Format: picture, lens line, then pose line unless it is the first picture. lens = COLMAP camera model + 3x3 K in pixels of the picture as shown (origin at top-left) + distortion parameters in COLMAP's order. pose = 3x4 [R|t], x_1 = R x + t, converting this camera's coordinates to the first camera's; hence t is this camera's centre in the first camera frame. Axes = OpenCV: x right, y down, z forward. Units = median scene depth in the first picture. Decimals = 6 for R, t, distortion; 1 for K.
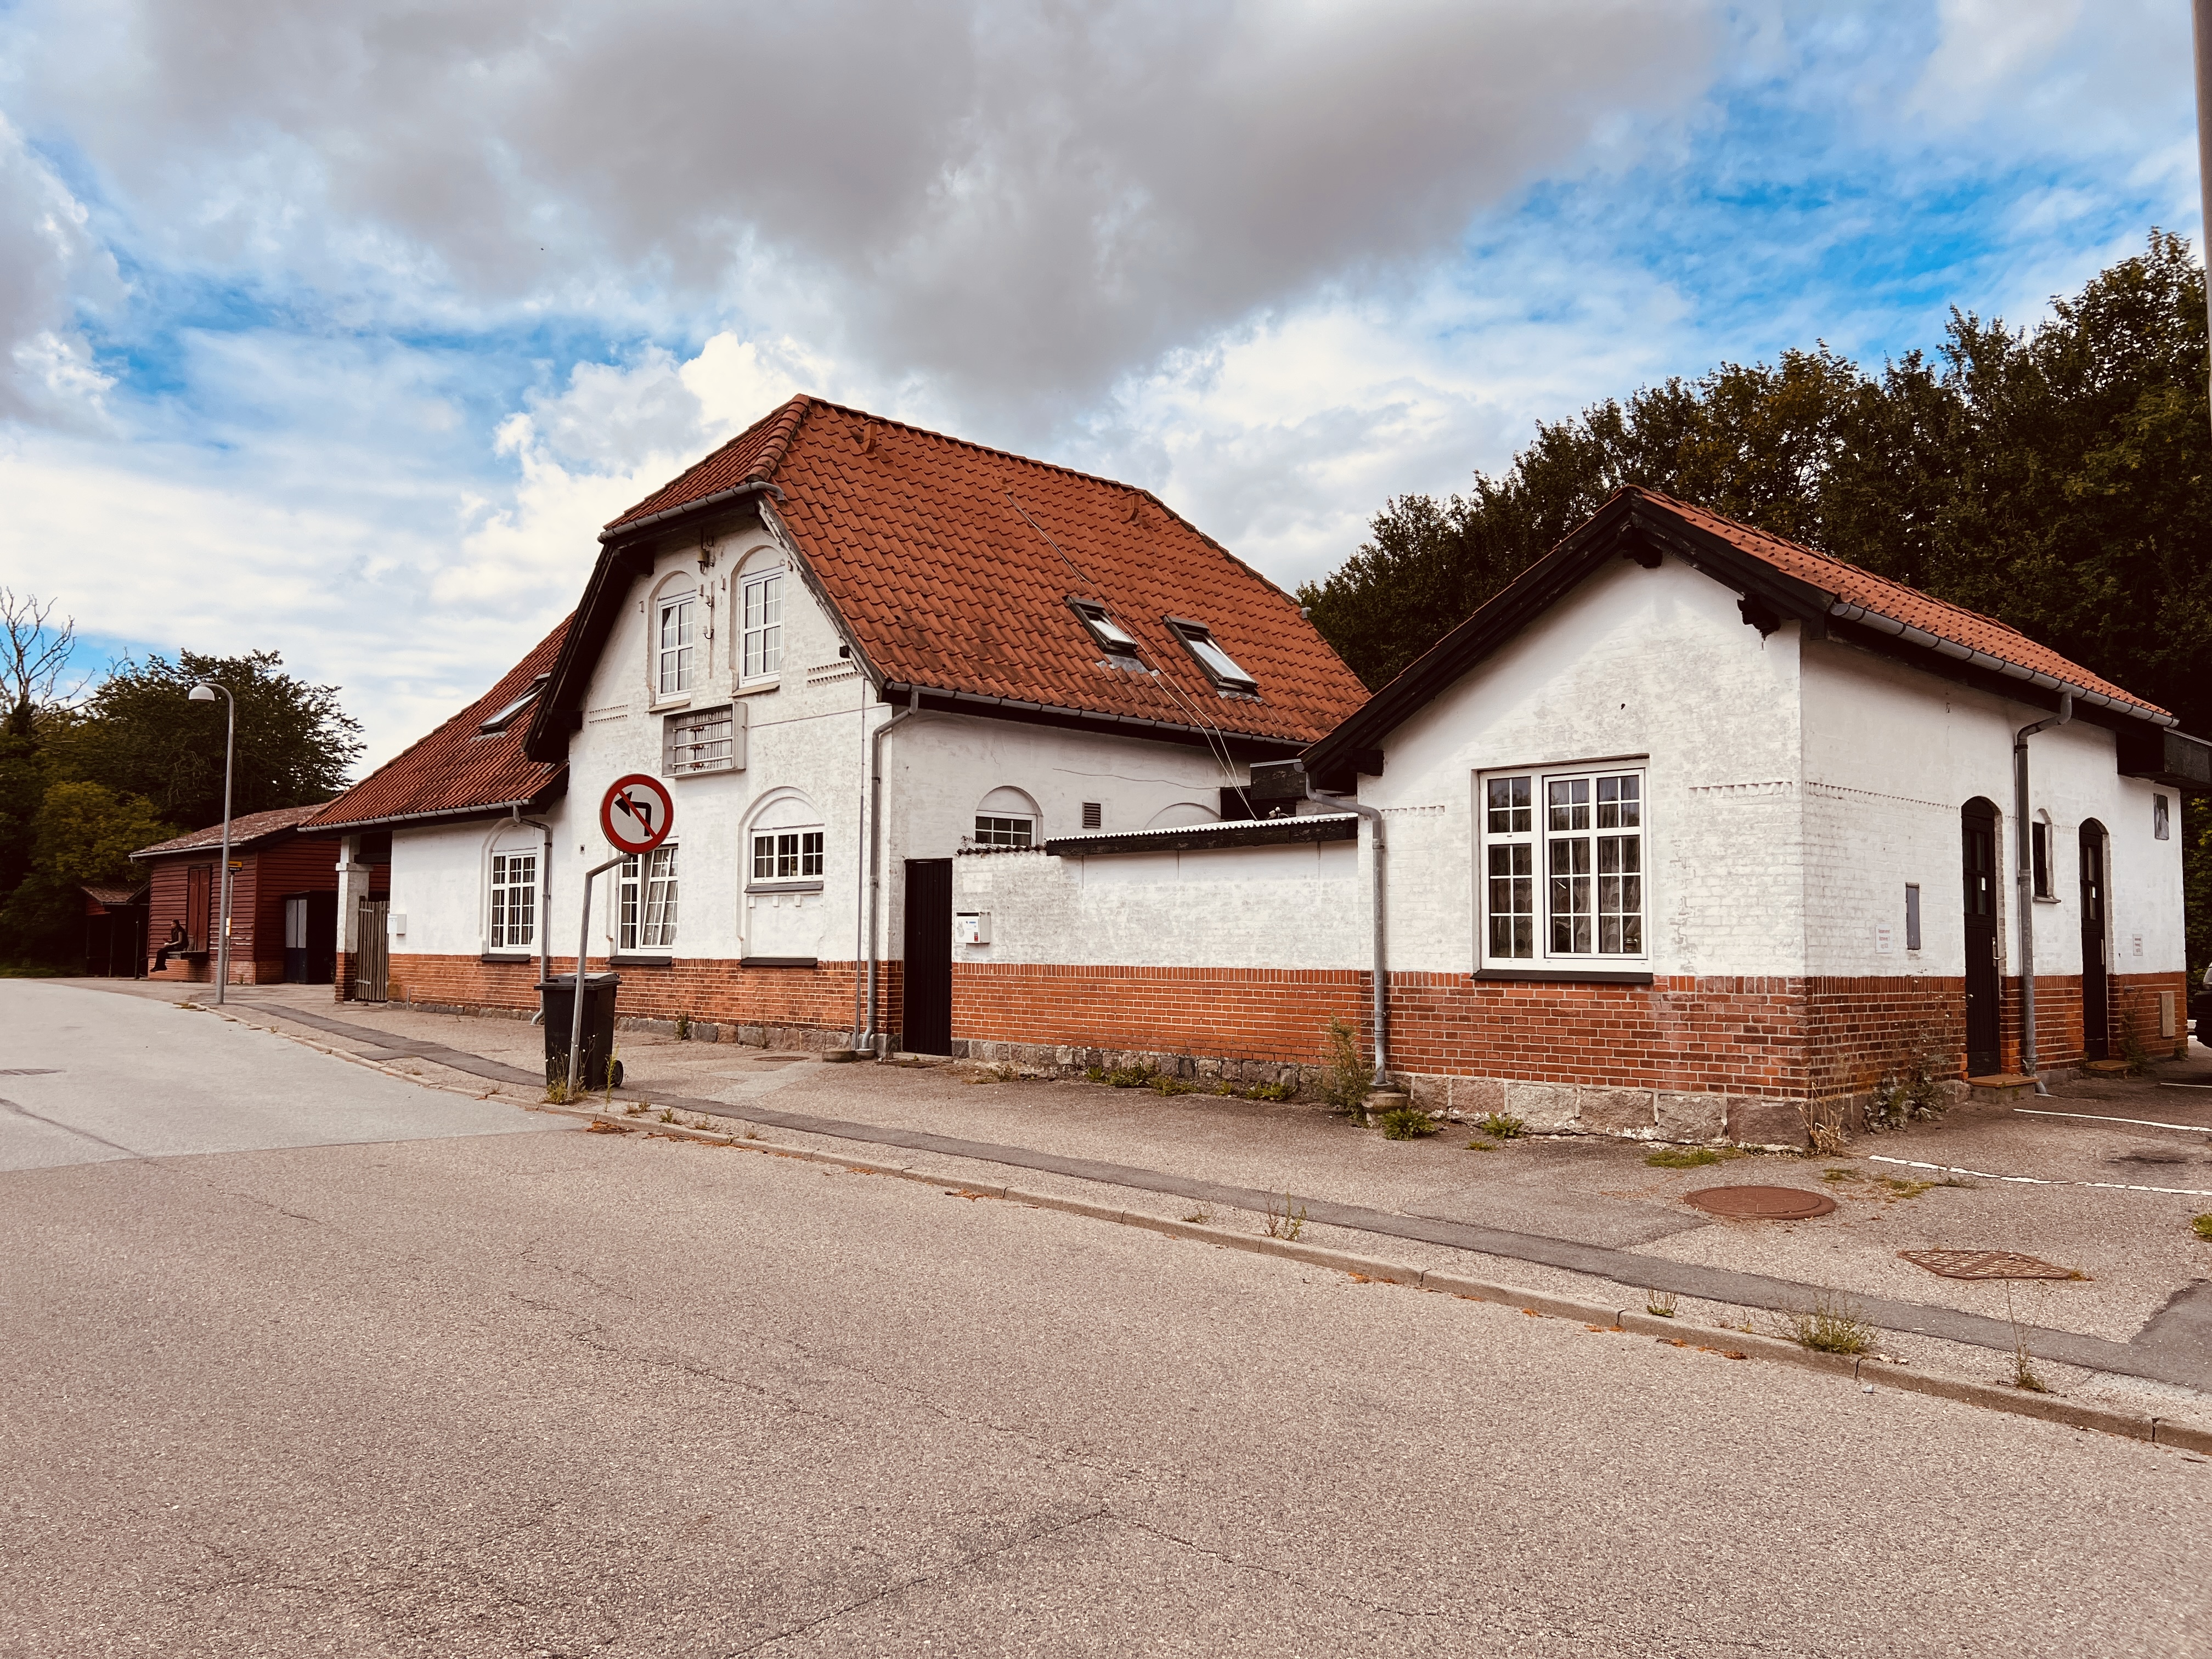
lens RADIAL K [[1652.1, 0, 1096.2], [0, 1652.1, 846.3], [0, 0, 1]] dist [0.082704, -0.120077]
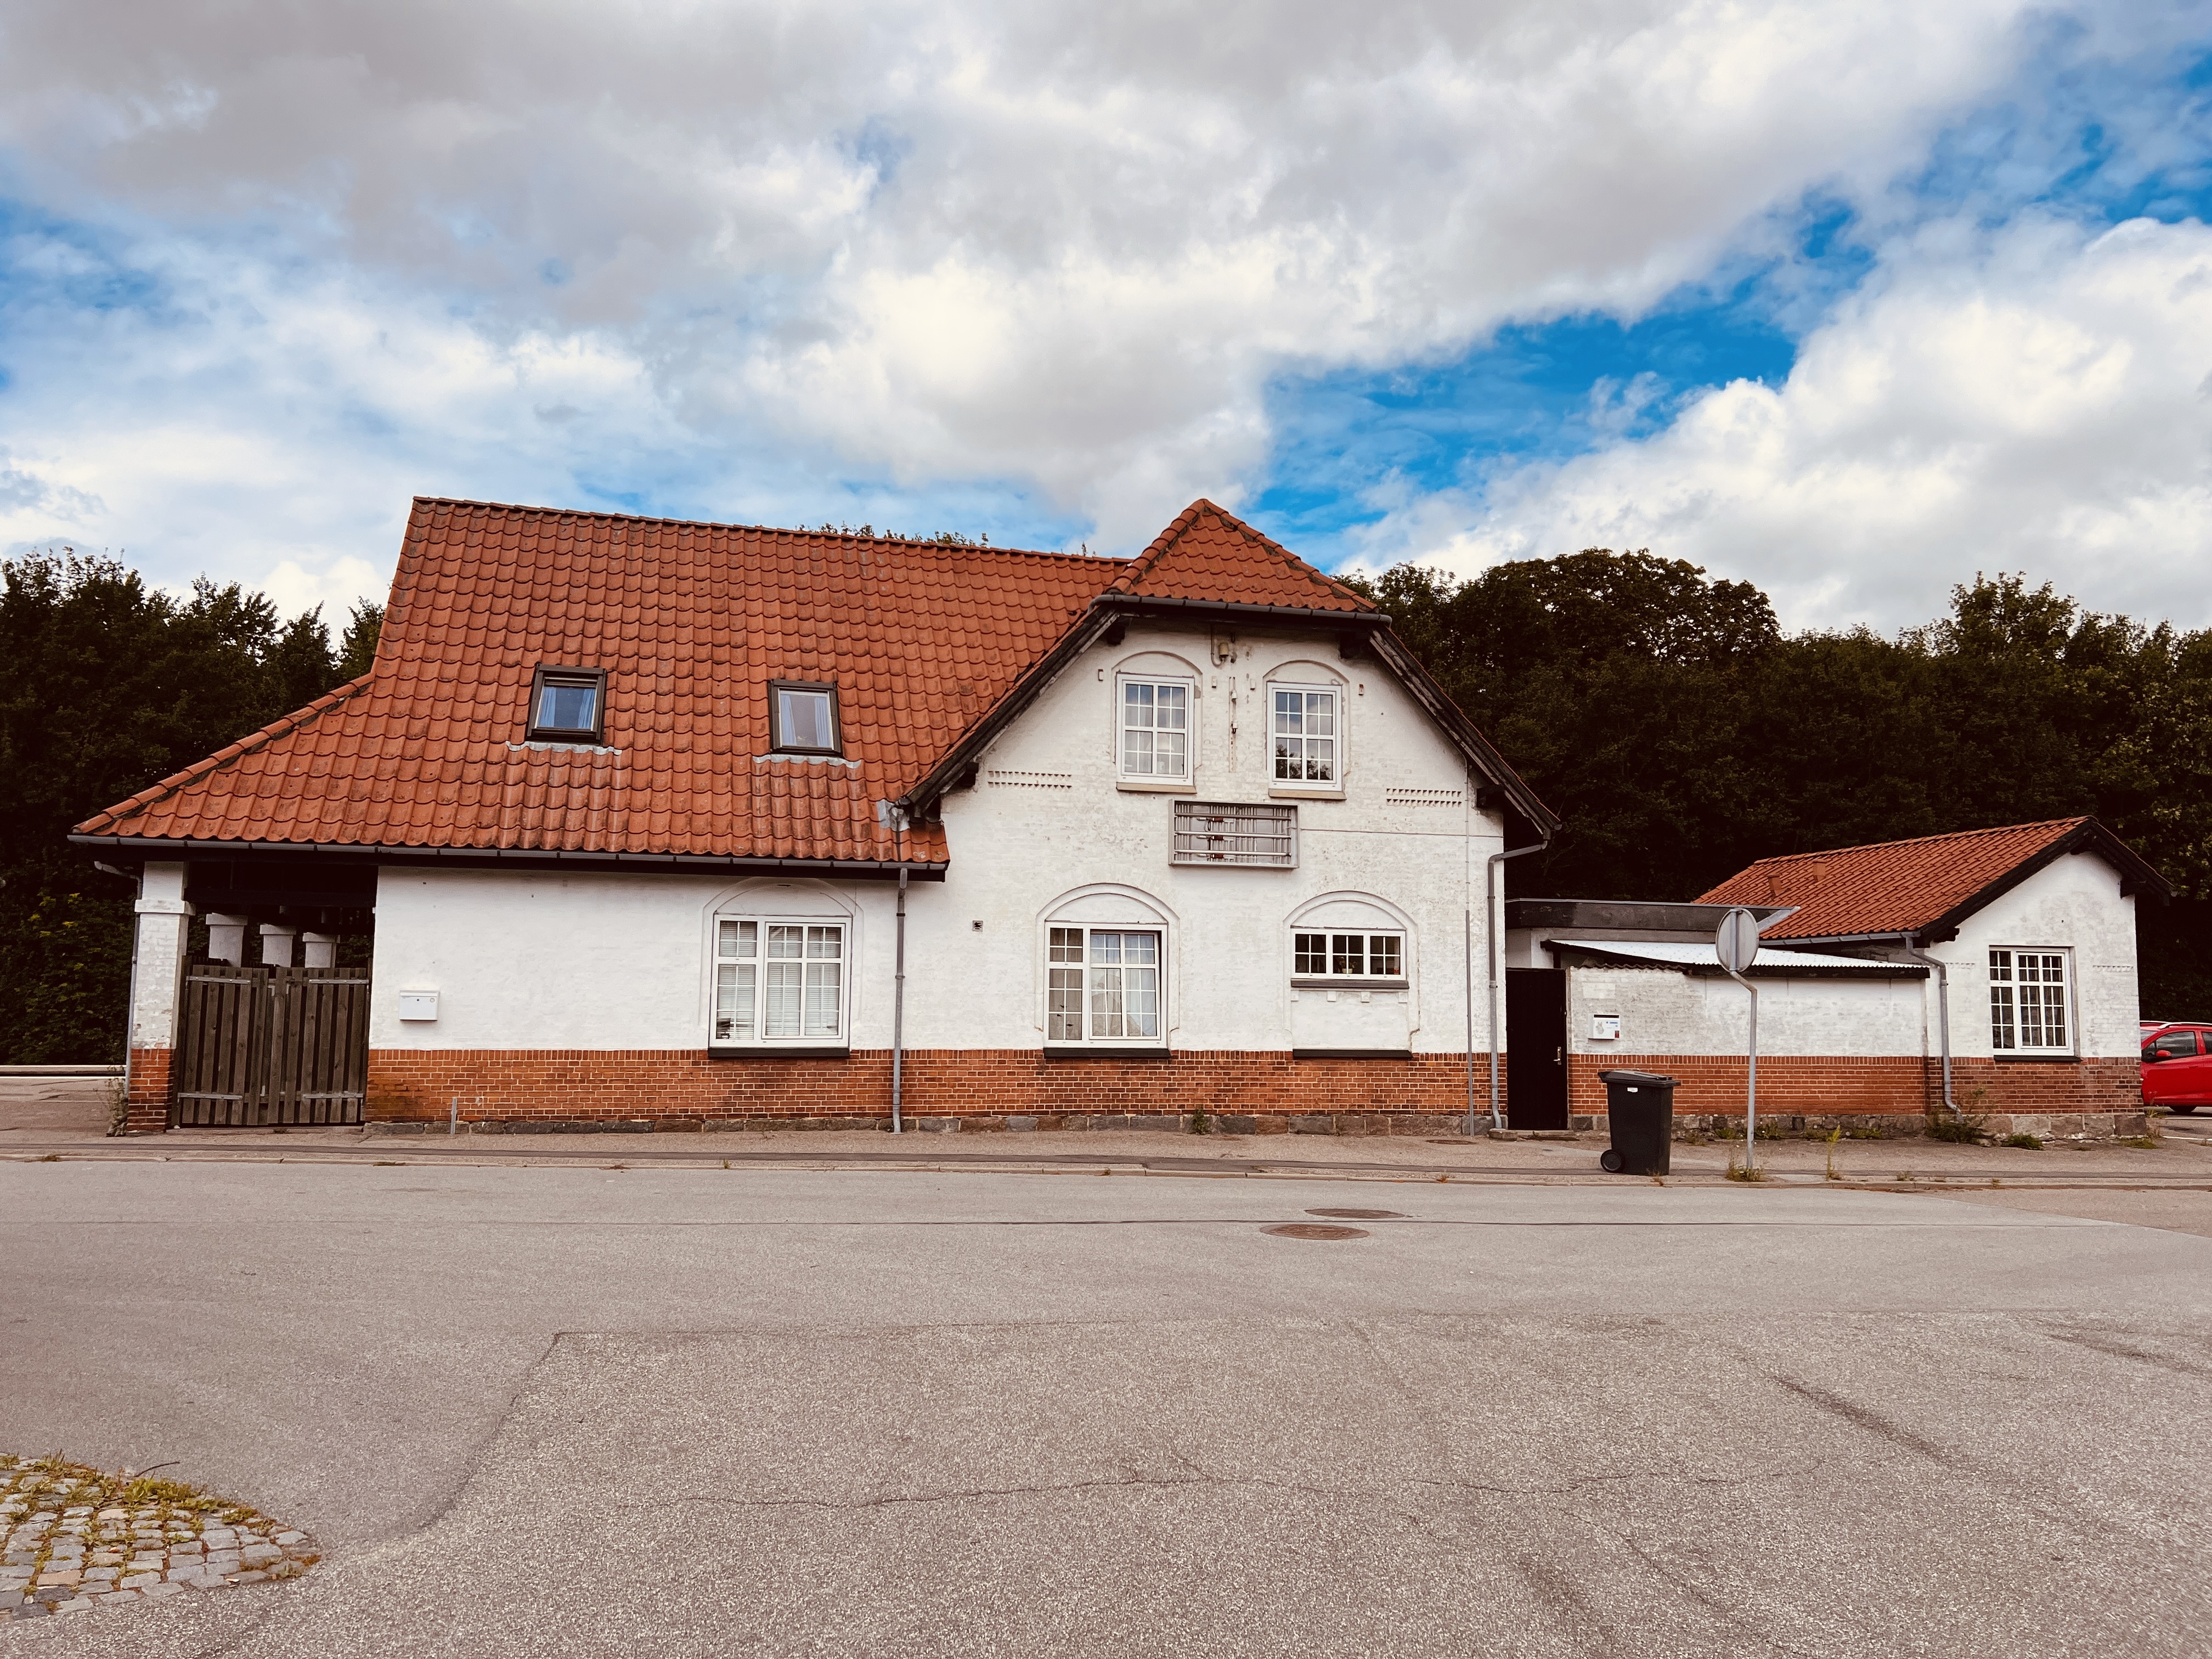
lens RADIAL K [[1652.1, 0, 1096.2], [0, 1652.1, 846.3], [0, 0, 1]] dist [0.082704, -0.120077]
pose [[0.496292, 0.119997, 0.859823, -1.499385], [-0.047476, 0.992671, -0.111134, 0.078682], [-0.866857, 0.014334, 0.498351, 0.751669]]
